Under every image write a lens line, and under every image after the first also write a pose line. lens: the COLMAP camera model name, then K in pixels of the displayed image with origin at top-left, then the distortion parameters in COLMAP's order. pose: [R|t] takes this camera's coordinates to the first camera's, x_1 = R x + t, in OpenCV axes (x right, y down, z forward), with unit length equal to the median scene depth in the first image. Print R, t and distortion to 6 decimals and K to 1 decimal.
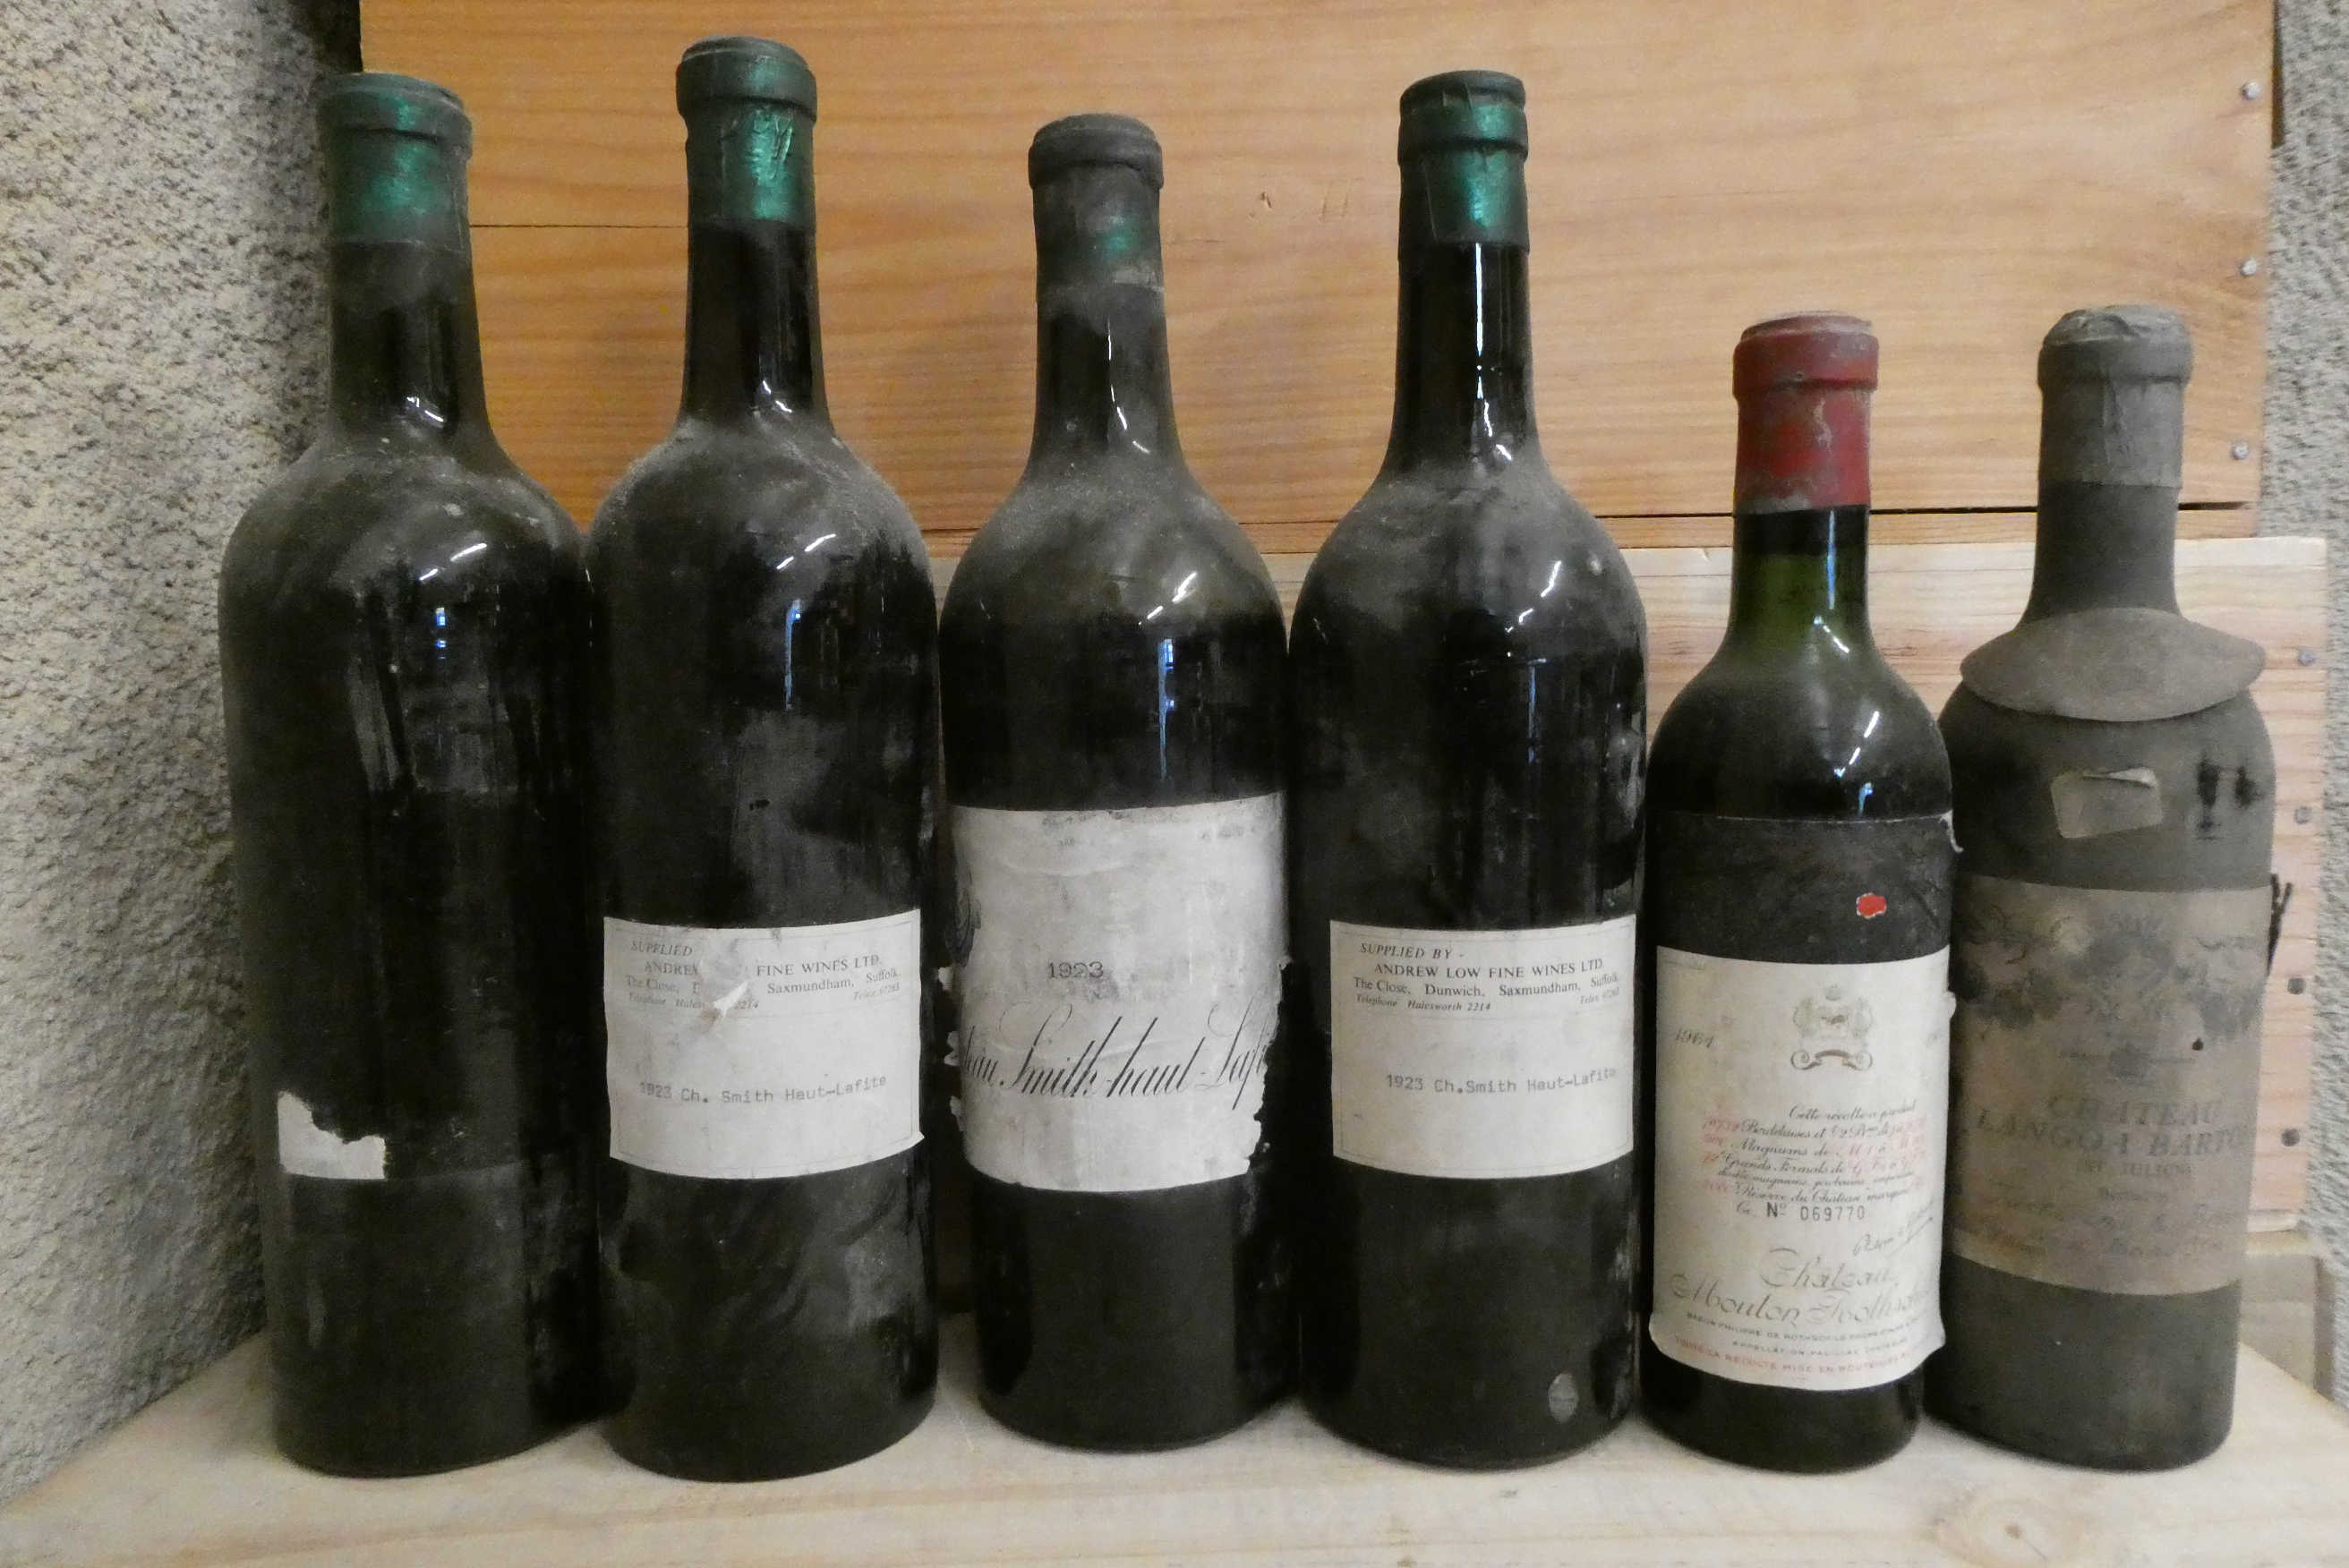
lens RADIAL K [[1693.4, 0, 1192.5], [0, 1693.4, 782.0], [0, 0, 1]] dist [0.014749, -0.003564]
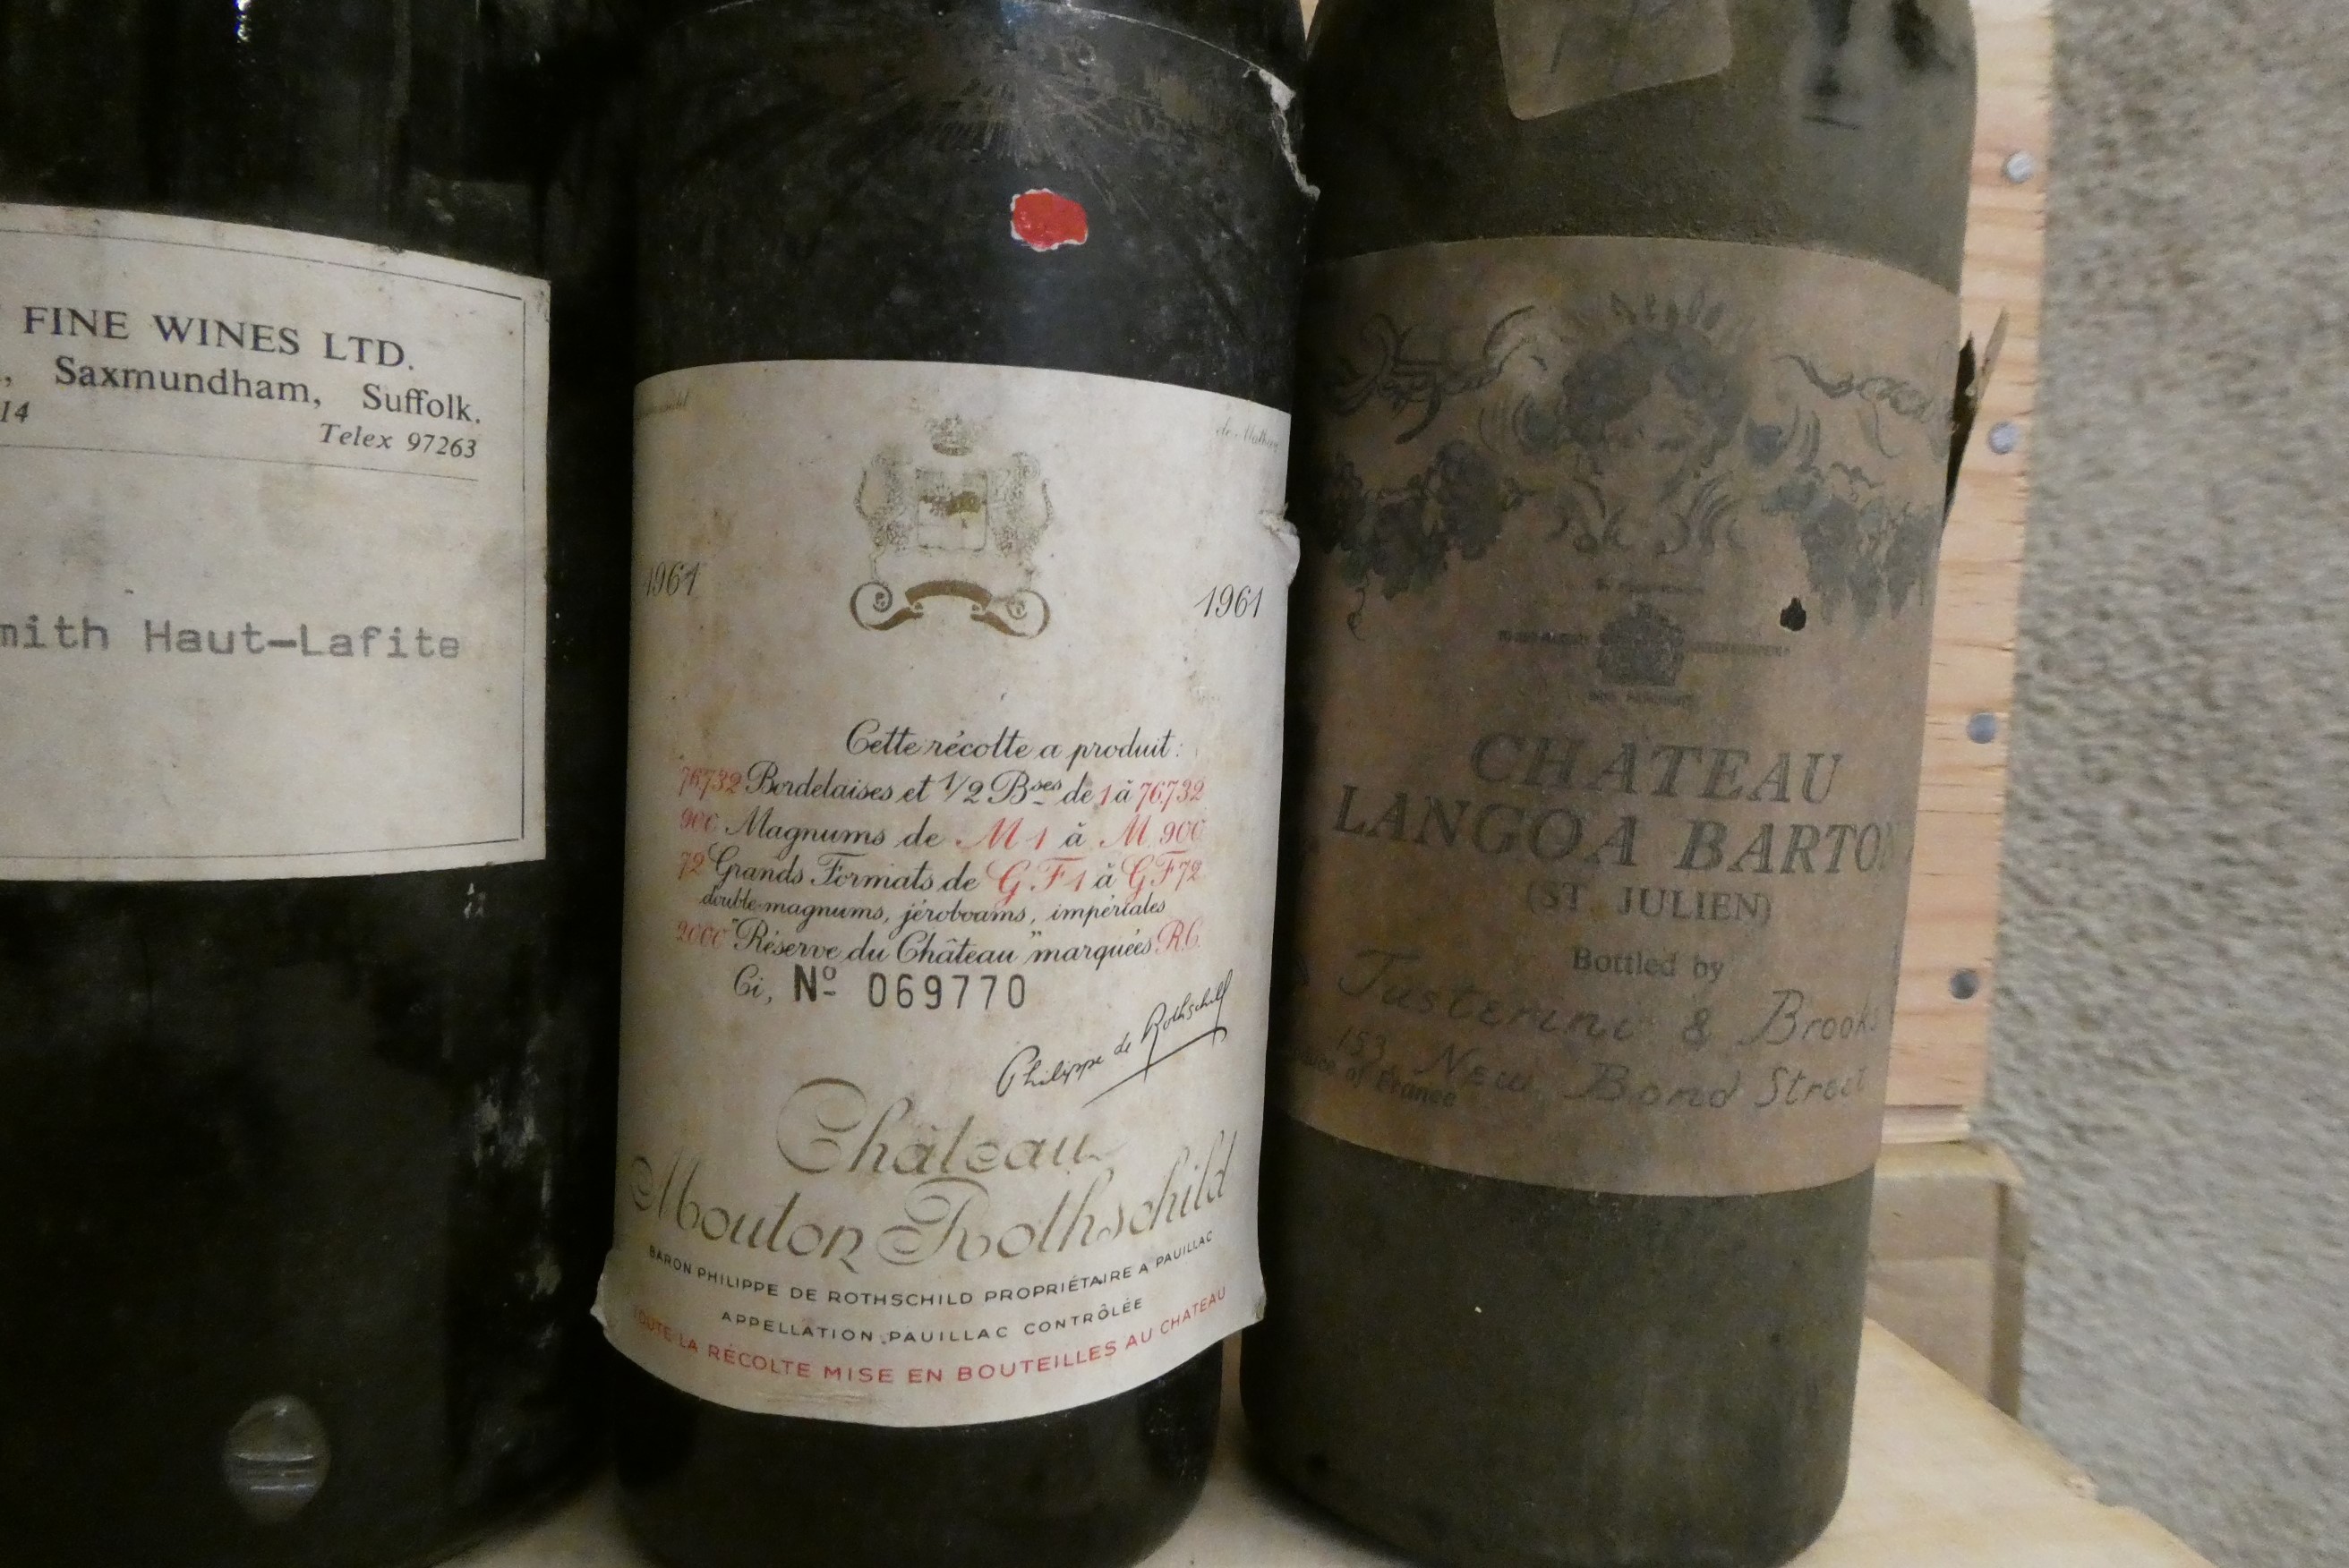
lens RADIAL K [[1656.8, 0, 1174.5], [0, 1656.8, 784.0], [0, 0, 1]] dist [0.014209, 0.000853]
pose [[0.989970, 0.039864, 0.135539, 0.371570], [-0.037392, 0.999086, -0.020733, 0.208478], [-0.136241, 0.015457, 0.990555, 0.591463]]
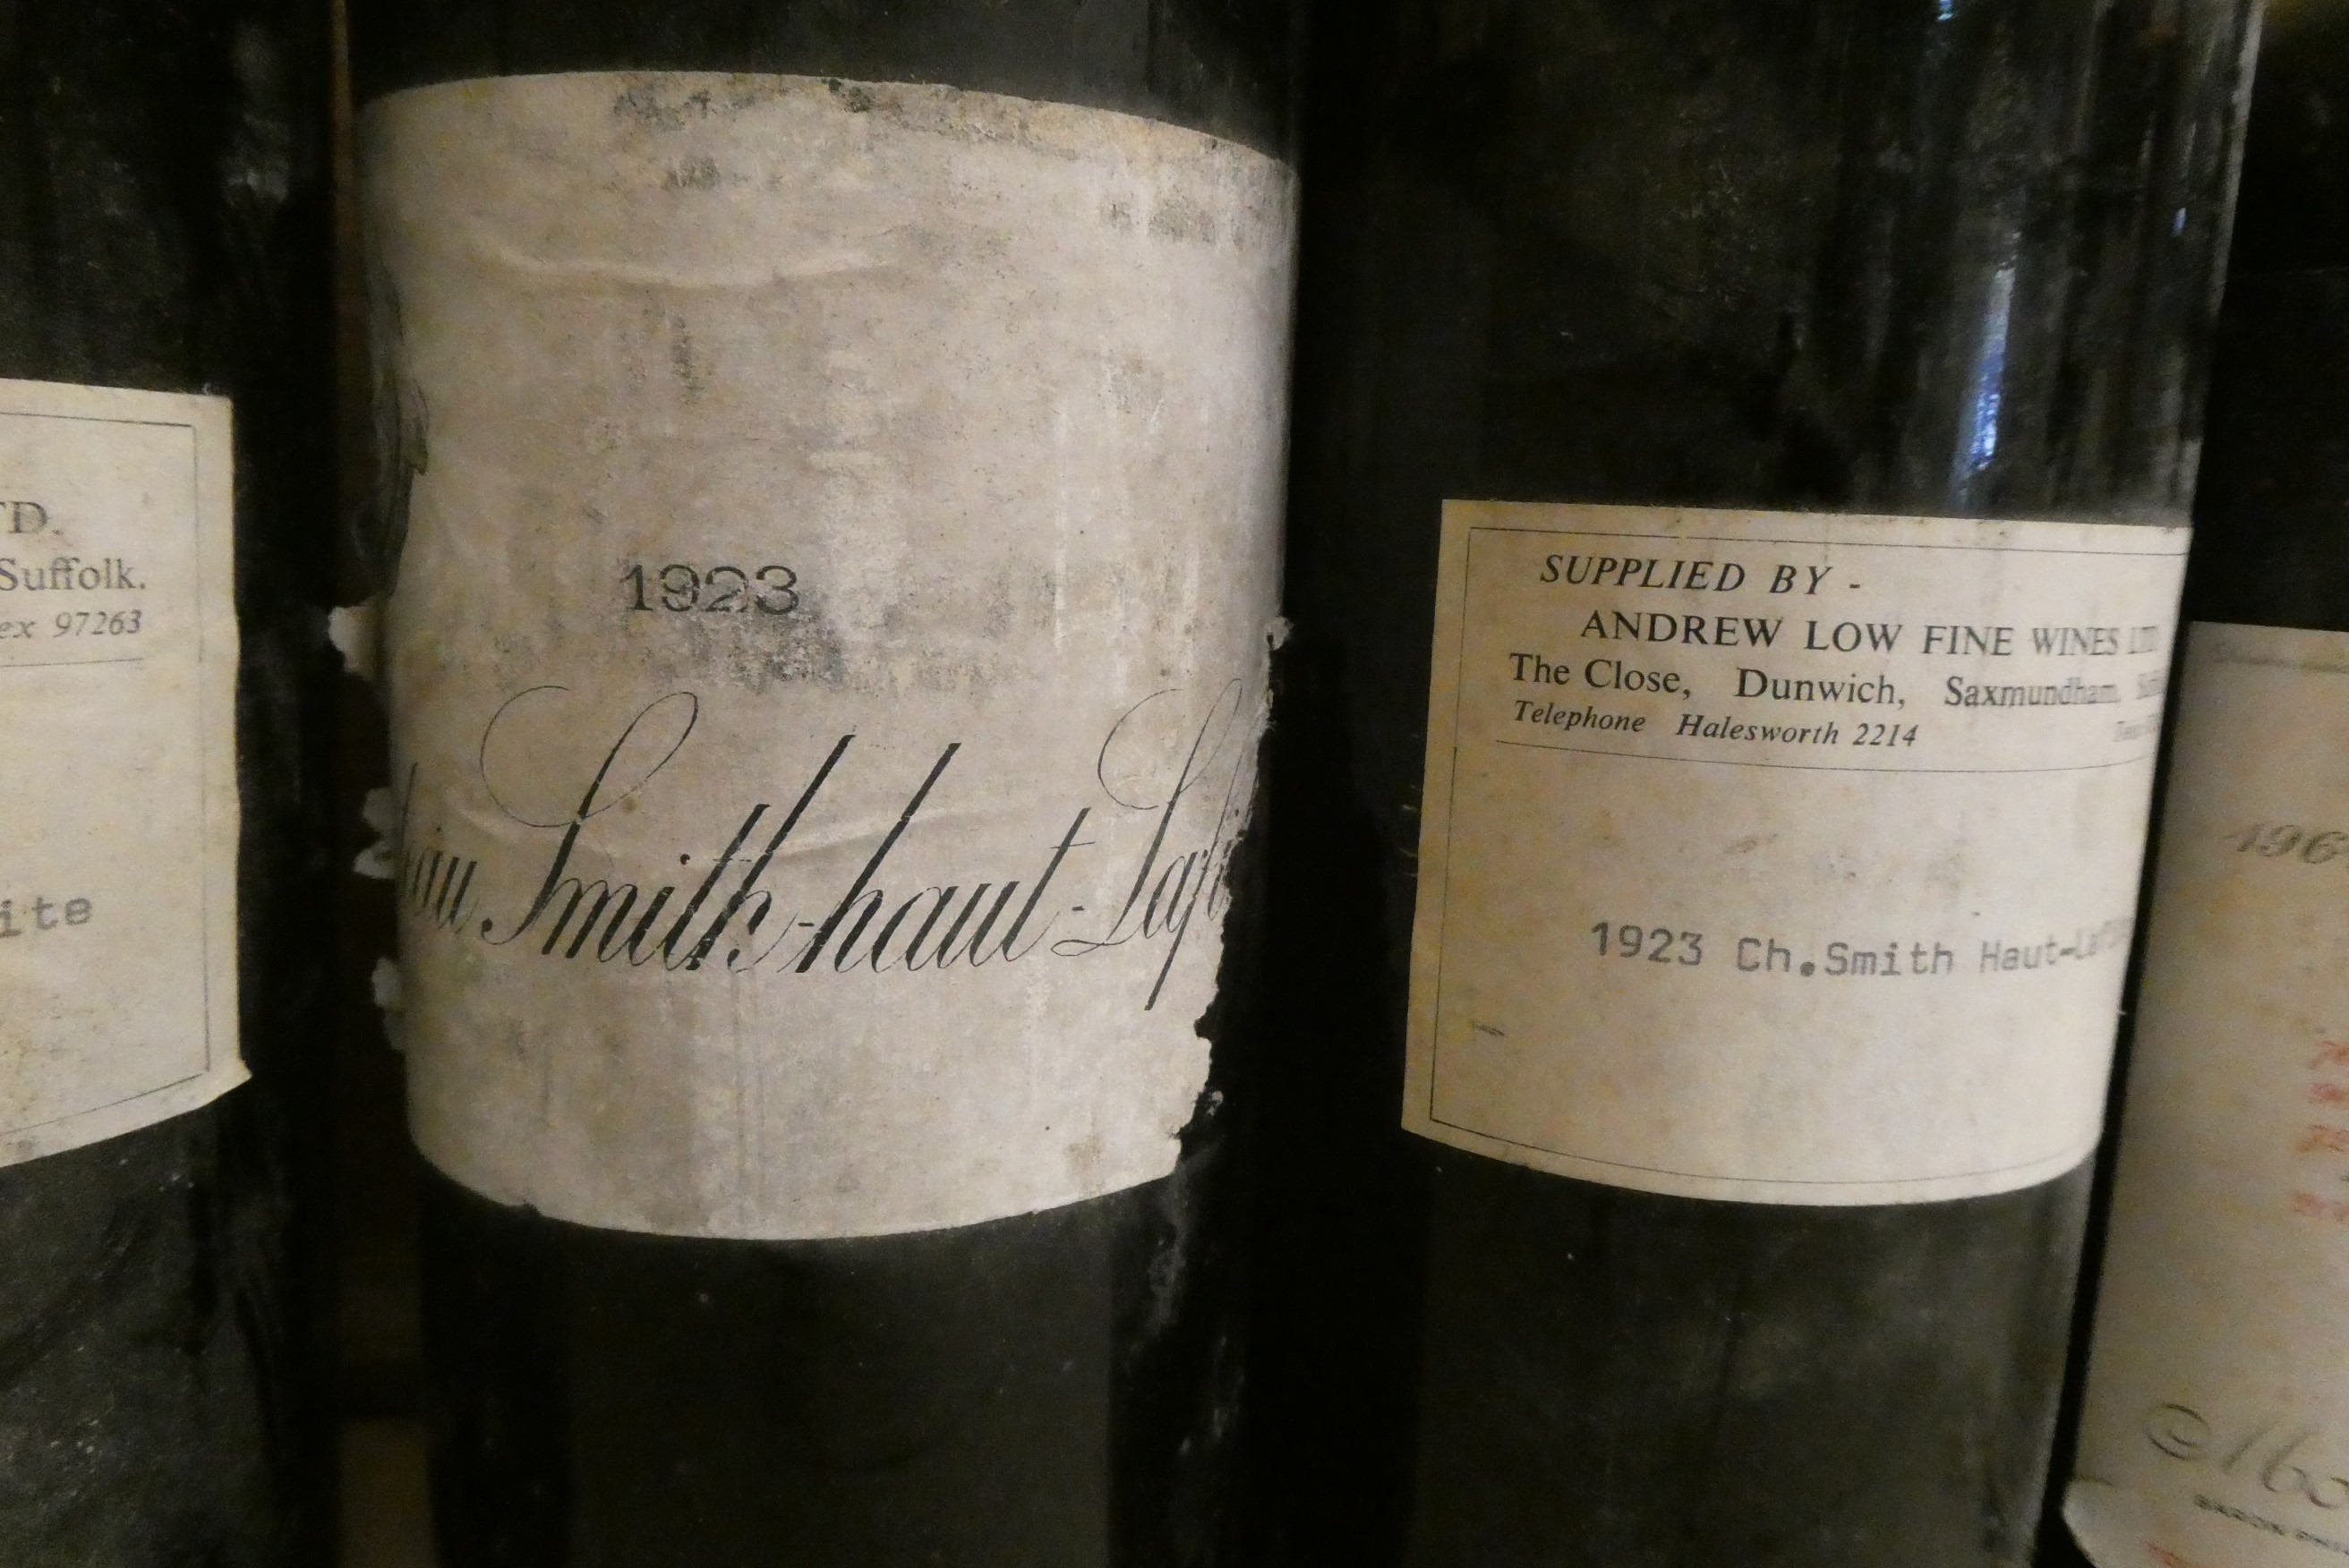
lens RADIAL K [[1693.4, 0, 1192.5], [0, 1693.4, 782.0], [0, 0, 1]] dist [0.014749, -0.003564]
pose [[0.983814, 0.033708, 0.175993, -0.034271], [-0.048013, 0.995823, 0.077663, 0.119600], [-0.172640, -0.084856, 0.981323, 0.664859]]
